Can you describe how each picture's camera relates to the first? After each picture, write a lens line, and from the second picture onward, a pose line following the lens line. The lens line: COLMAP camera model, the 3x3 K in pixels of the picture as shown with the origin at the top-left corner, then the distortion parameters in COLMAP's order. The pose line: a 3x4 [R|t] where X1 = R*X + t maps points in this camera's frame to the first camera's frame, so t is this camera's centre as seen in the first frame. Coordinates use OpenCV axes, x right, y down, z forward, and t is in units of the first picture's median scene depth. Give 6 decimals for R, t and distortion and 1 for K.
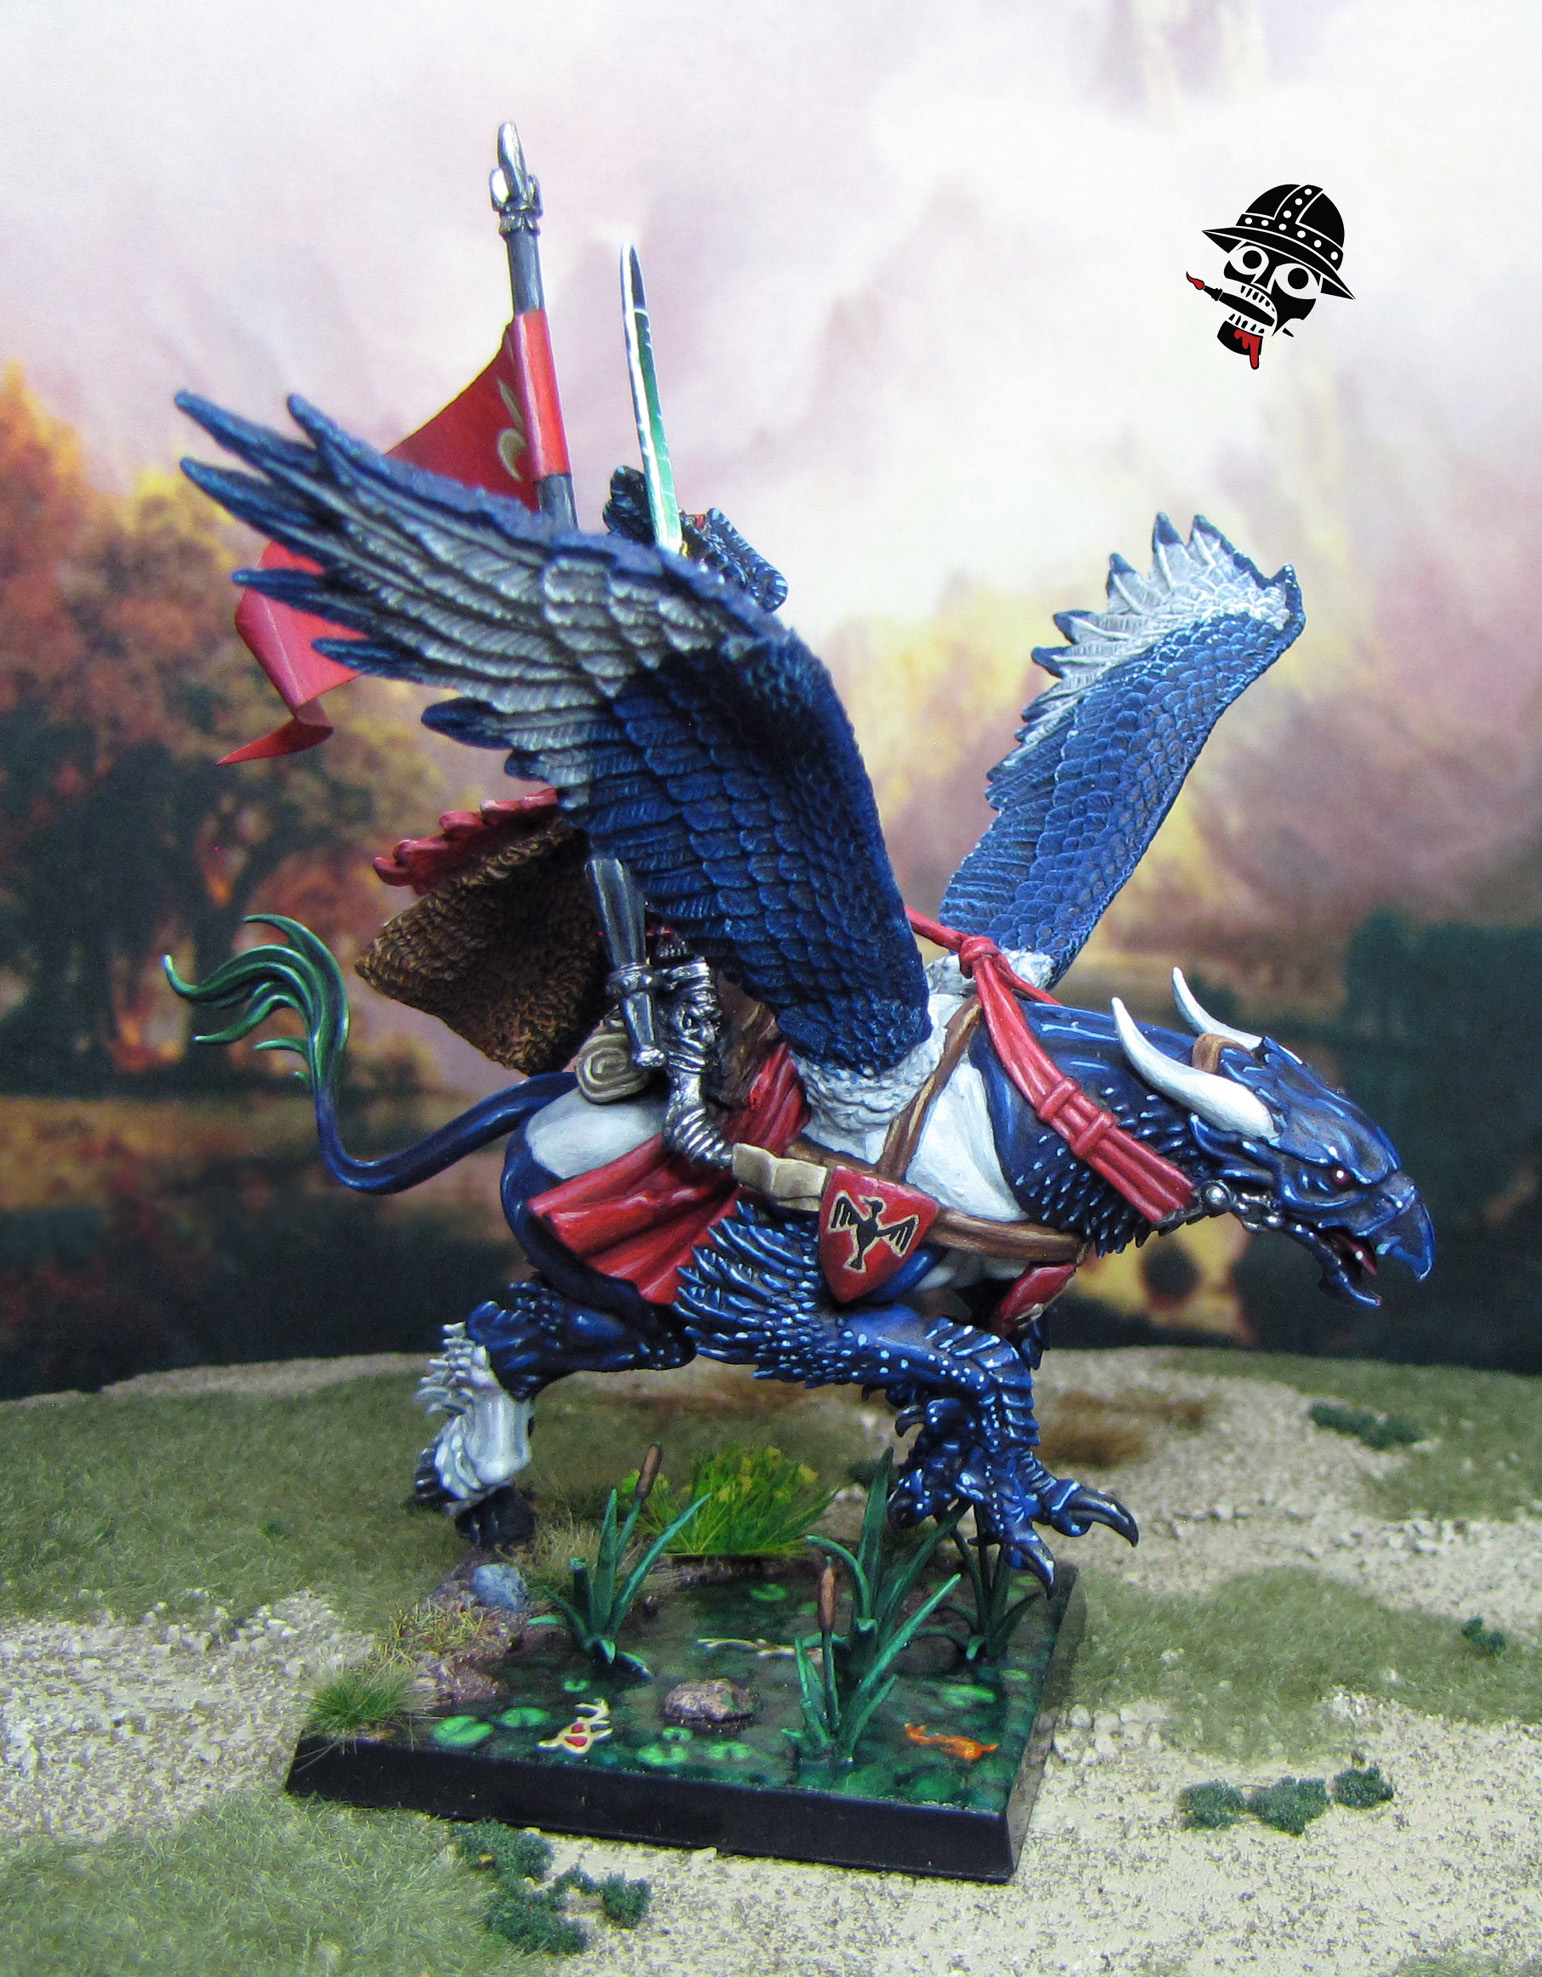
lens RADIAL K [[2635.5, 0, 1081.4], [0, 2635.5, 1118.0], [0, 0, 1]] dist [-0.175617, 0.099126]
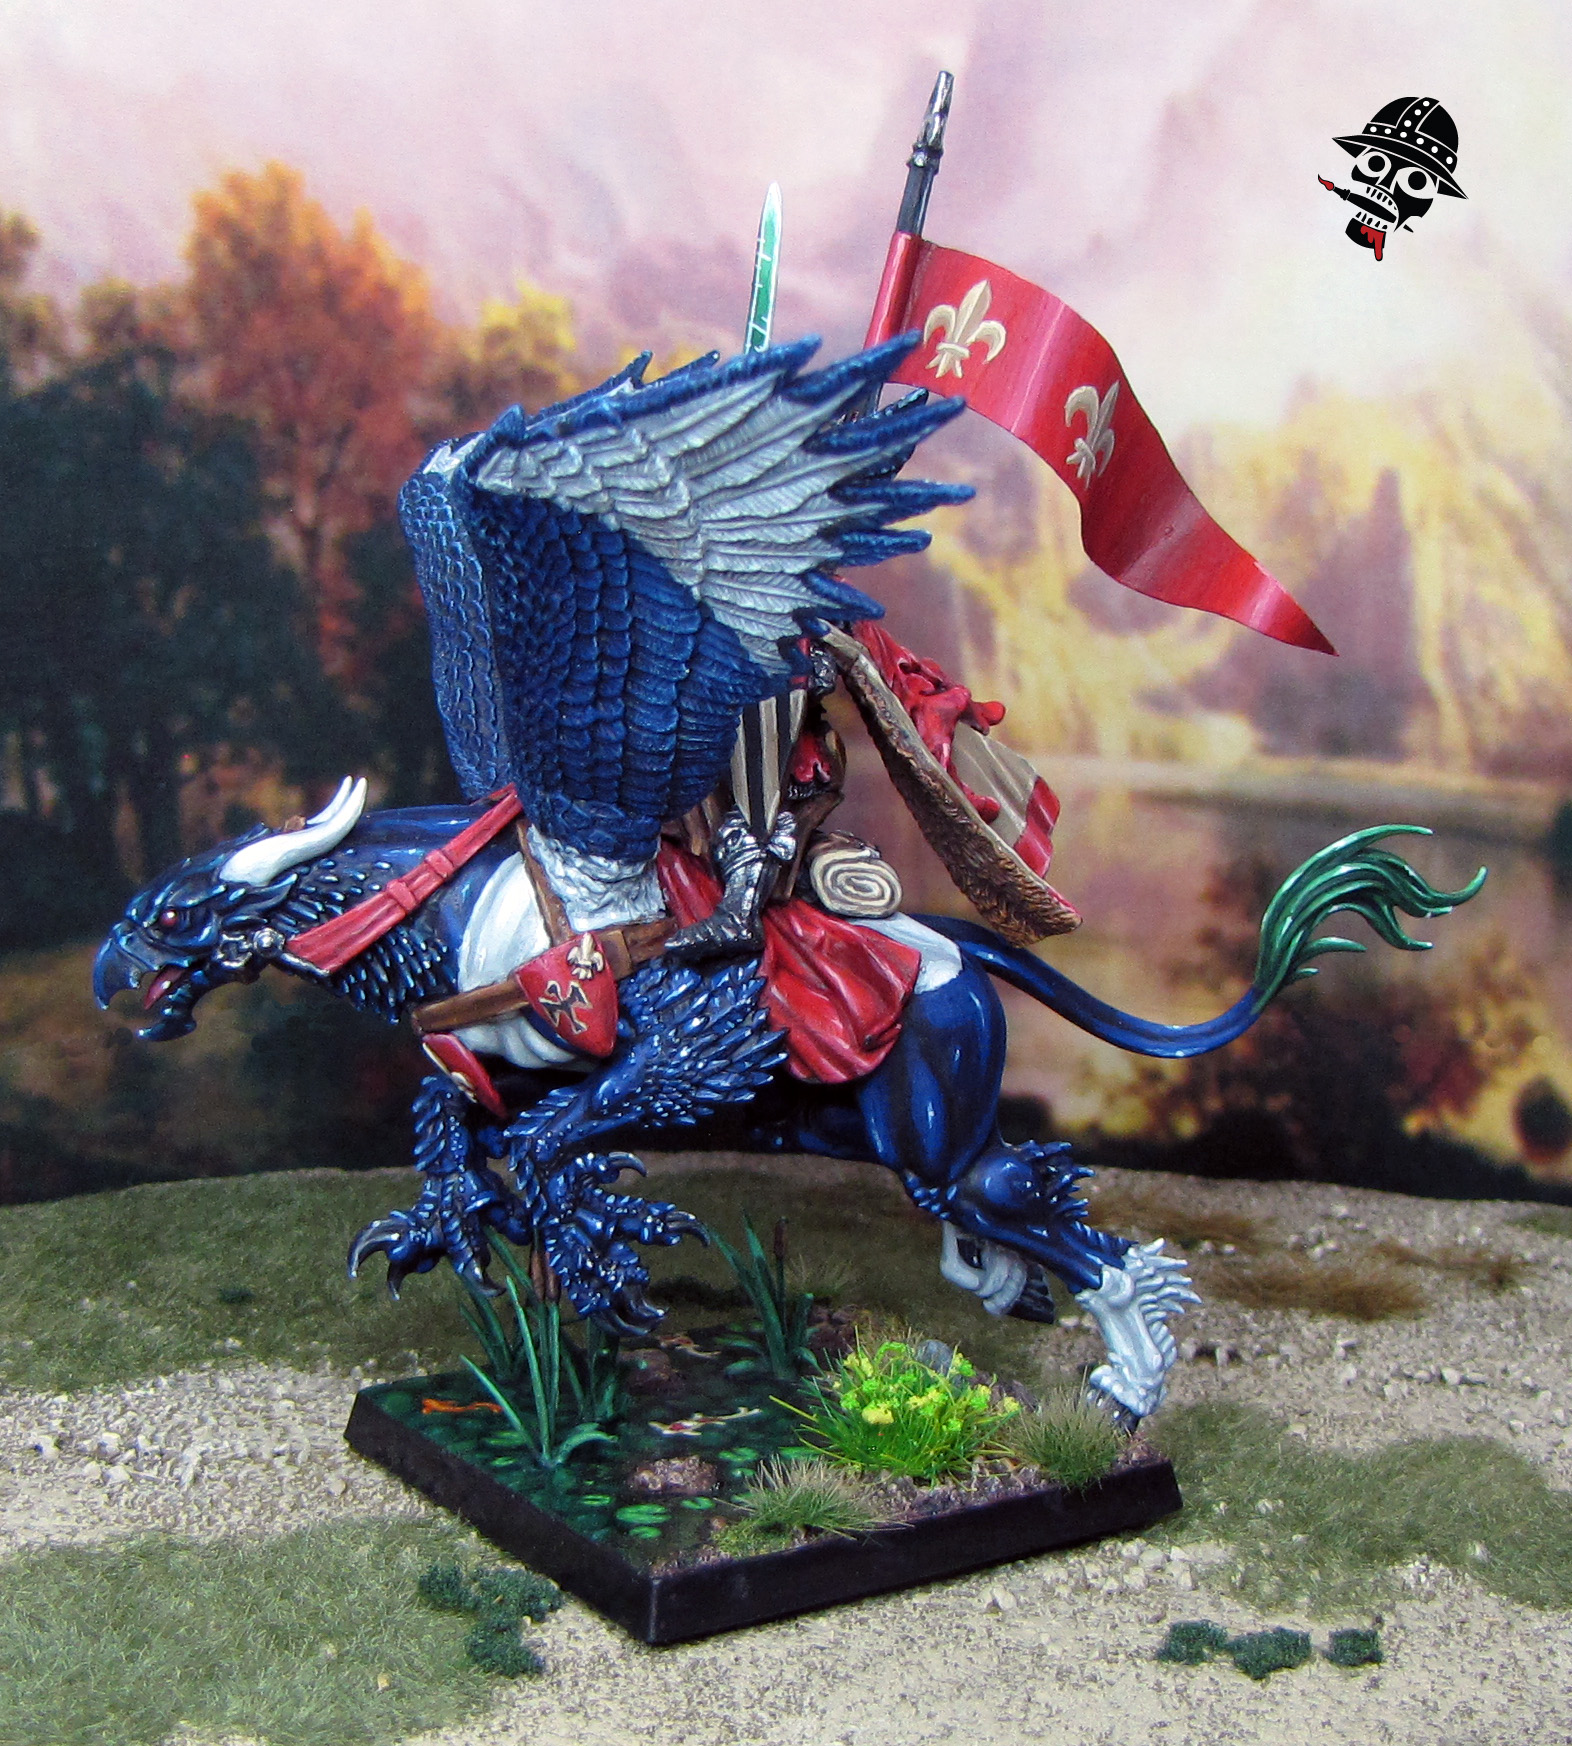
lens RADIAL K [[3116.2, 0, 723.6], [0, 3116.2, 990.1], [0, 0, 1]] dist [-0.177427, 0.060971]
pose [[0.909850, 0.052113, -0.411653, 0.332895], [-0.038364, 0.998398, 0.041599, -0.033821], [0.413161, -0.022056, 0.910391, -0.162865]]
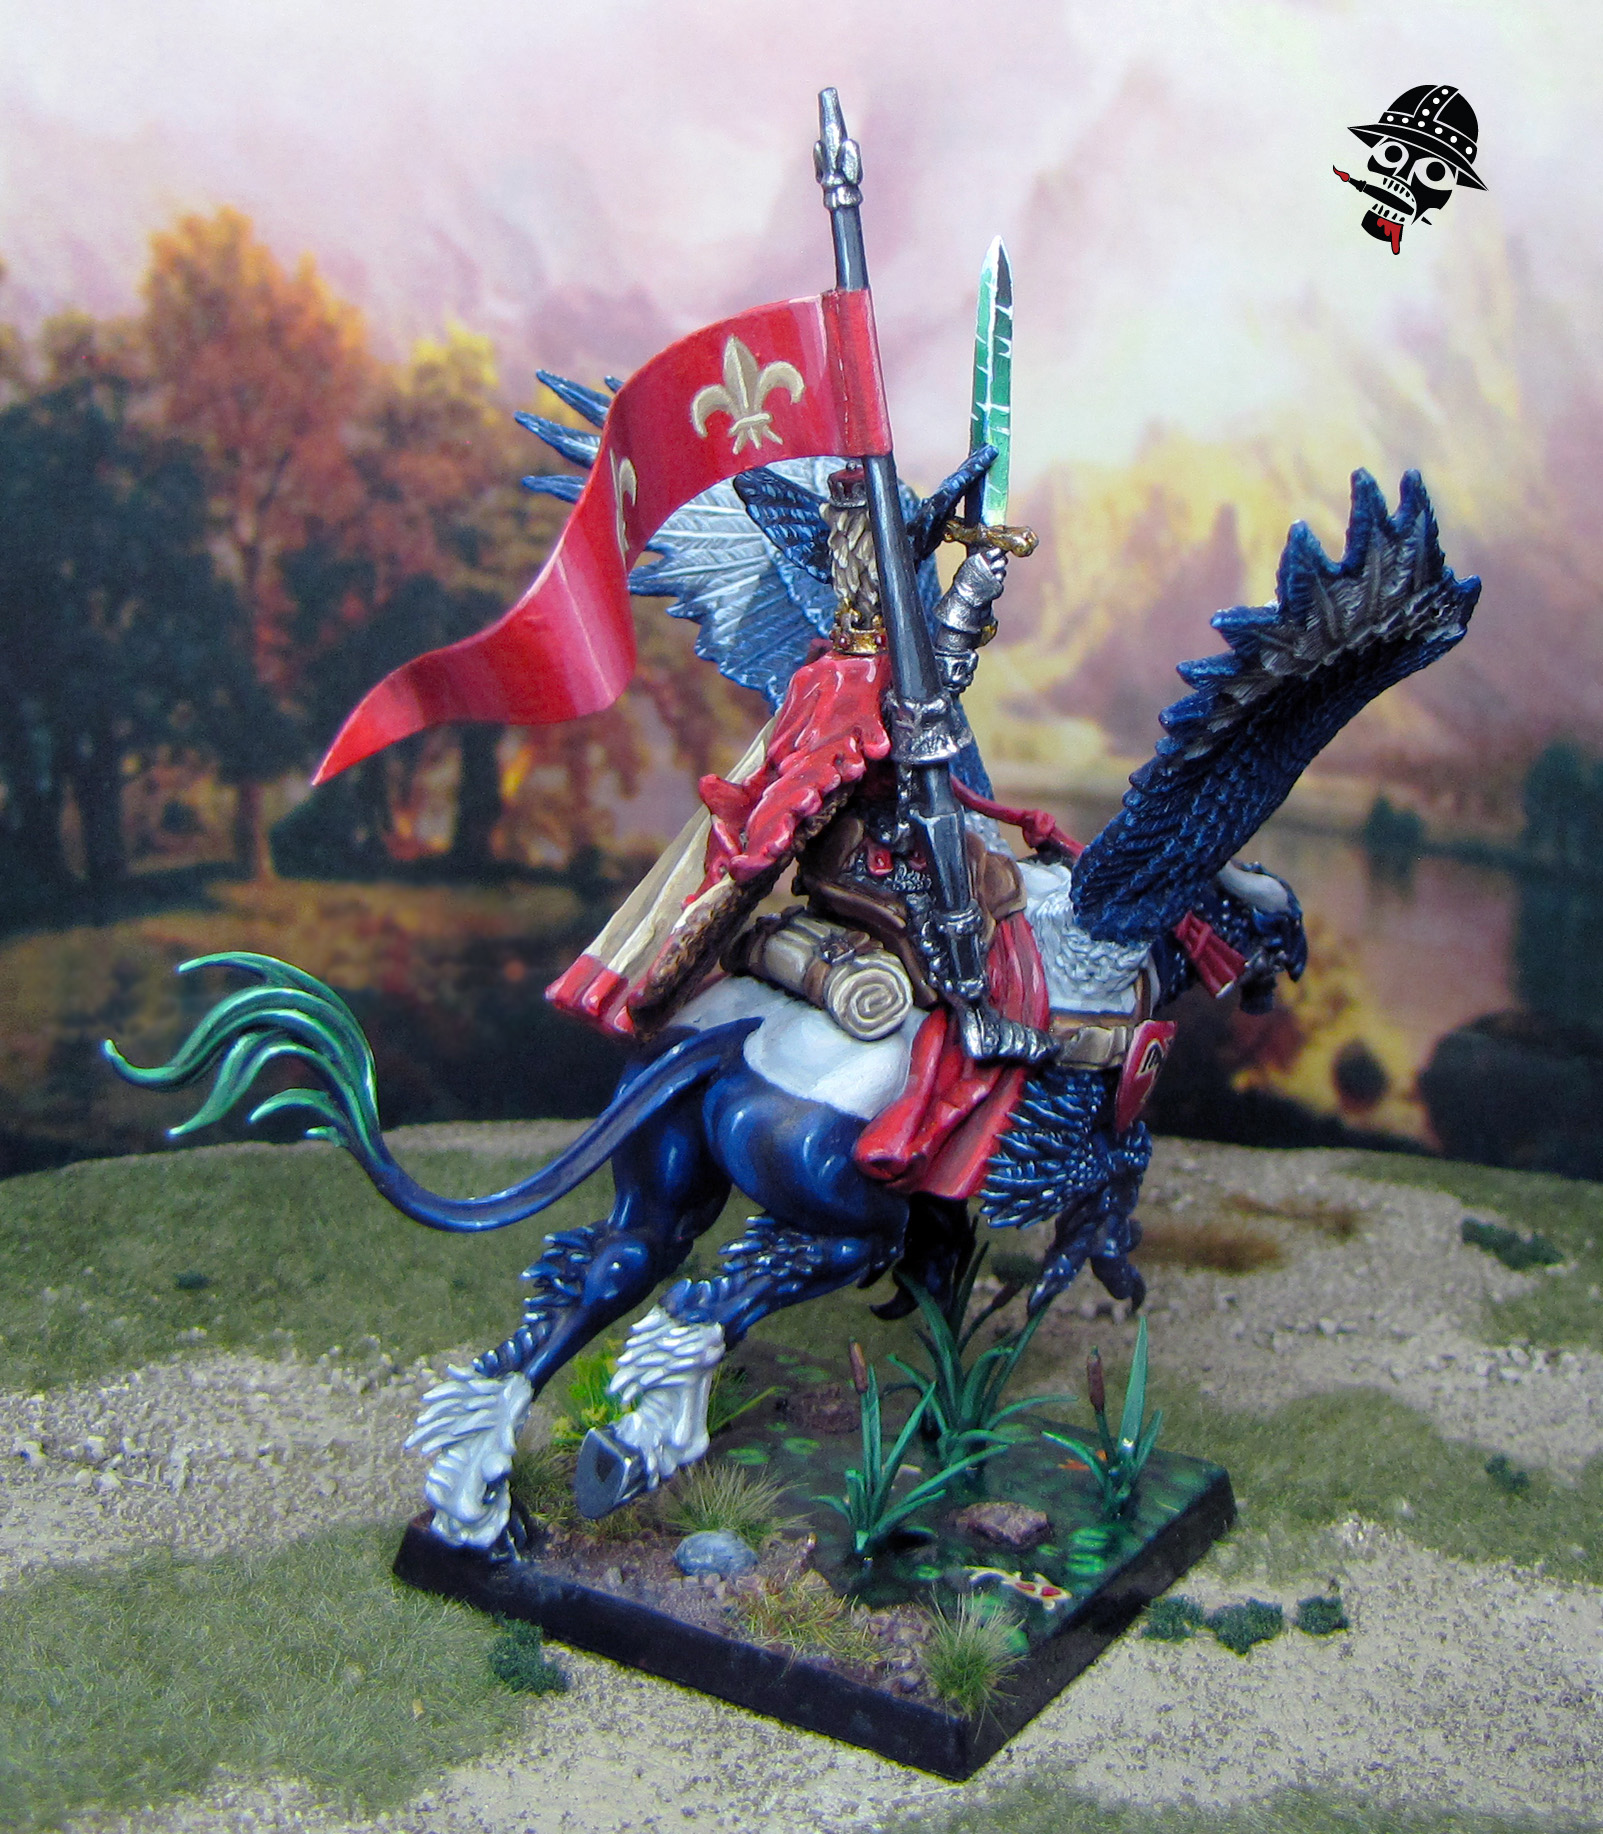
lens RADIAL K [[2643.2, 0, 935.3], [0, 2643.2, 638.4], [0, 0, 1]] dist [-0.176130, 0.112701]
pose [[0.969018, 0.018249, -0.246316, 0.191979], [-0.034964, 0.997359, -0.063656, -0.067770], [0.244504, 0.070296, 0.967097, -0.094421]]
